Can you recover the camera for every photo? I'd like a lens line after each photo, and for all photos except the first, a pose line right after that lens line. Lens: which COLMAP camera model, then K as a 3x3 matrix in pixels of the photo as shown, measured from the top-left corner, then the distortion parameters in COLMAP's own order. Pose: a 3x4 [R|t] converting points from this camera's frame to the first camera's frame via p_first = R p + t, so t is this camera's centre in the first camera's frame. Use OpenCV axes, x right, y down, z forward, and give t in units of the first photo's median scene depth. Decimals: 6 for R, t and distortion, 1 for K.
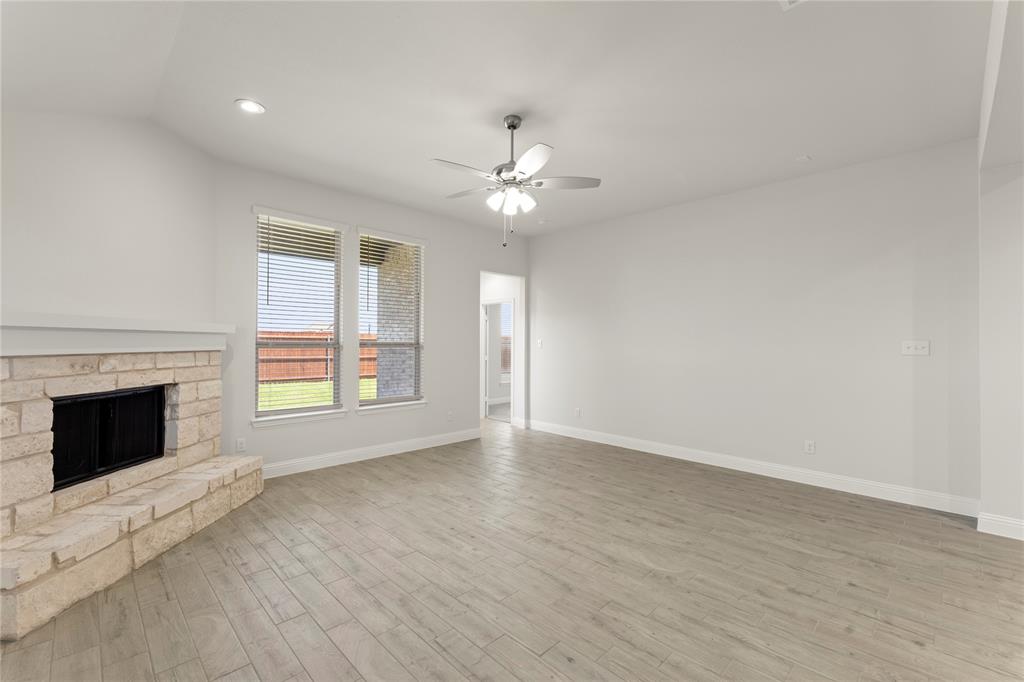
lens RADIAL K [[439.6, 0, 512.0], [0, 439.6, 341.0], [0, 0, 1]] dist [0.000048, -0.000235]
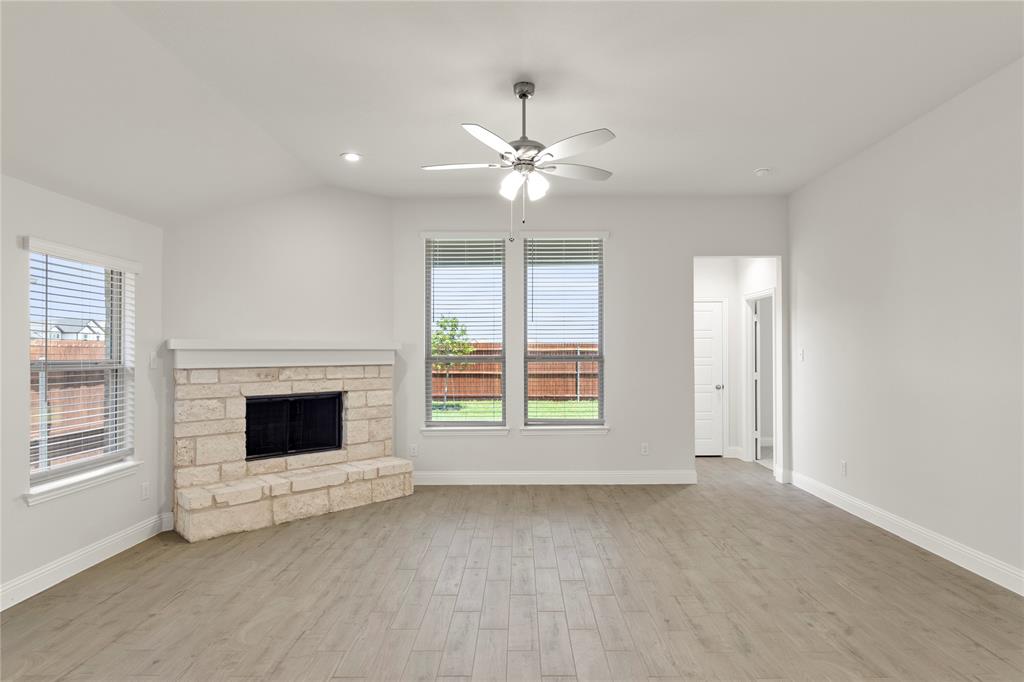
lens RADIAL K [[549.8, 0, 489.8], [0, 549.8, 348.8], [0, 0, 1]] dist [-0.000071, -0.000884]
pose [[0.700748, -0.019258, -0.713149, 0.668237], [0.013812, 0.999814, -0.013428, 0.003762], [0.713275, -0.000440, 0.700884, 0.219466]]
